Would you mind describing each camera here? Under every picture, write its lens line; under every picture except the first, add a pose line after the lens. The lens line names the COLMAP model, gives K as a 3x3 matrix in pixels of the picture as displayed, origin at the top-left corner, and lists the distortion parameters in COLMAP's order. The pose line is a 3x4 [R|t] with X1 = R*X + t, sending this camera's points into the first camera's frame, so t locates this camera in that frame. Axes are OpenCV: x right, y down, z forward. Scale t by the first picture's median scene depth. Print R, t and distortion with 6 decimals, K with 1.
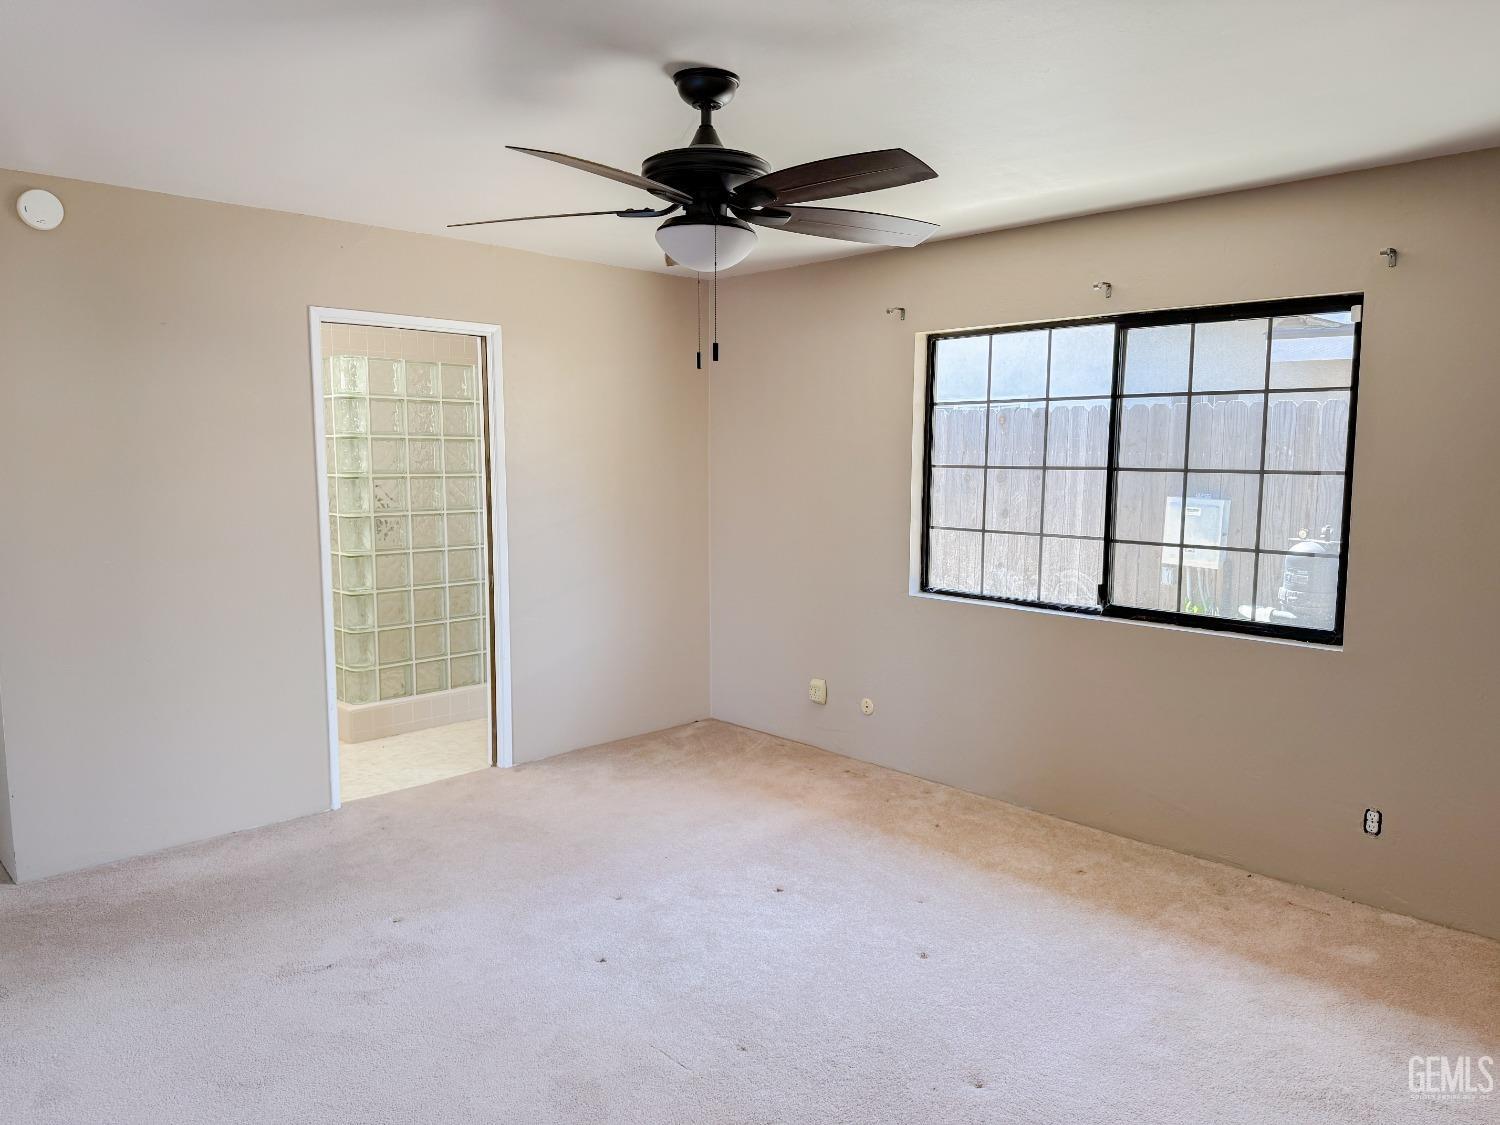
lens RADIAL K [[1036.2, 0, 754.3], [0, 1036.2, 566.4], [0, 0, 1]] dist [0.092298, -0.126522]
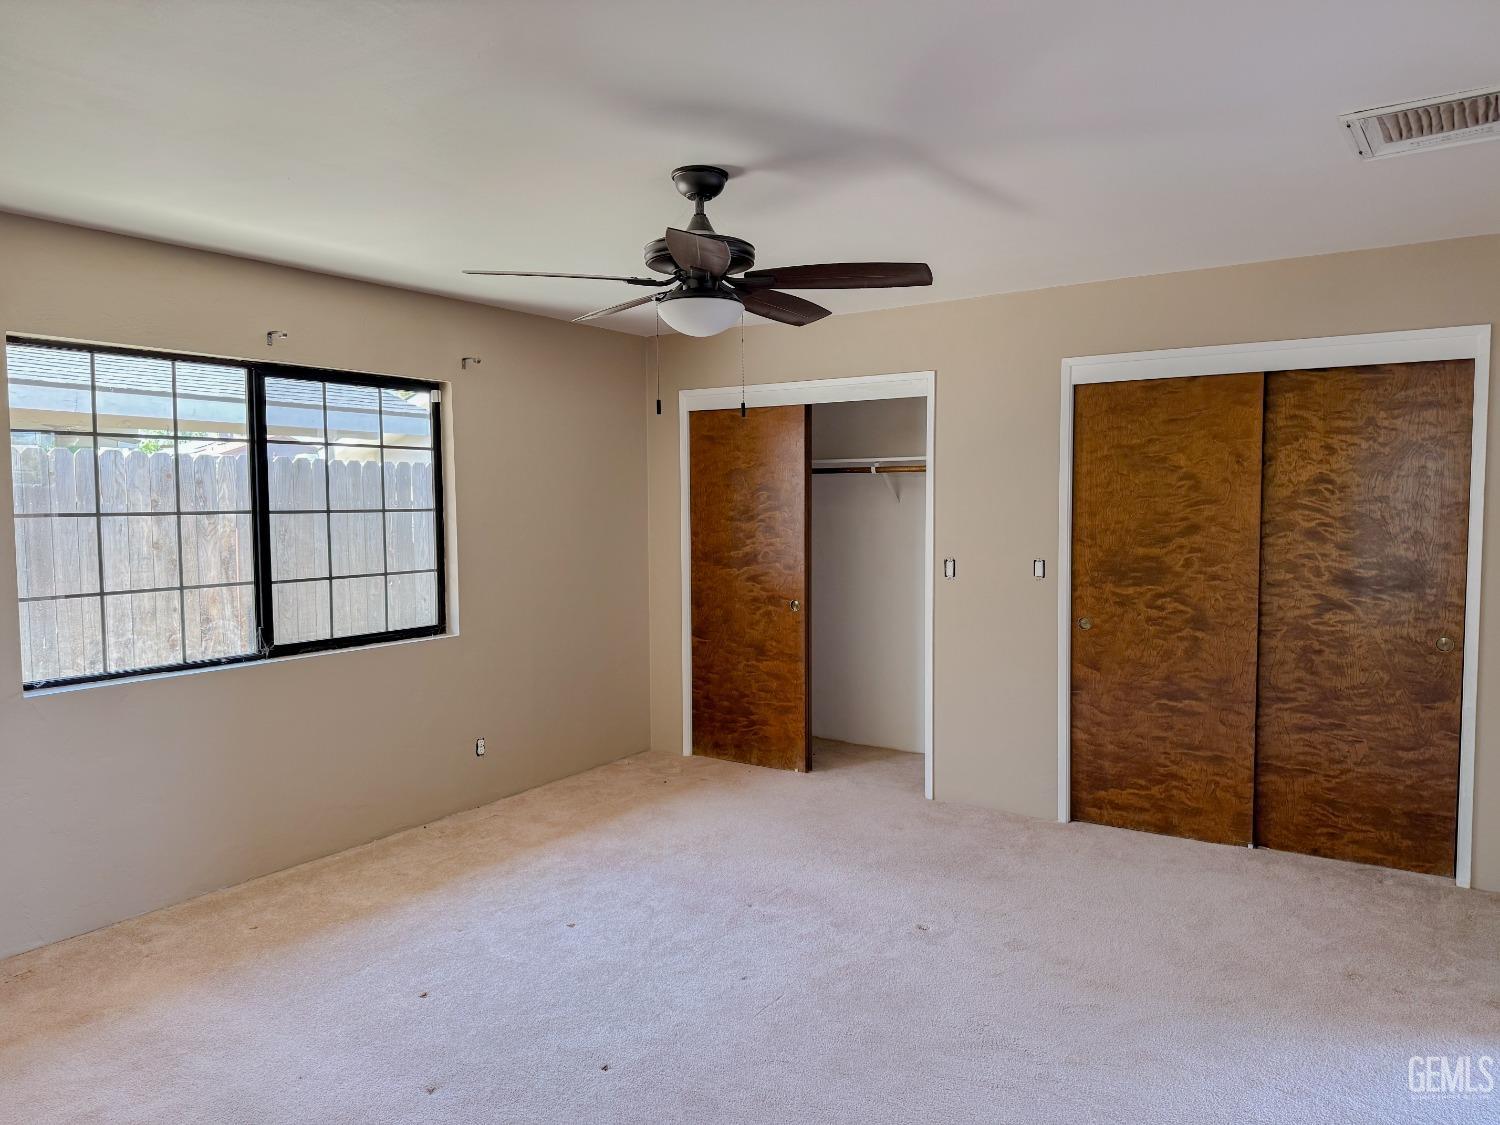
lens RADIAL K [[1036.2, 0, 754.3], [0, 1036.2, 566.4], [0, 0, 1]] dist [0.092298, -0.126522]
pose [[-0.190938, -0.075074, 0.978727, -0.822610], [0.112640, 0.988809, 0.097822, -0.096187], [-0.975118, 0.128922, -0.180345, 0.801126]]
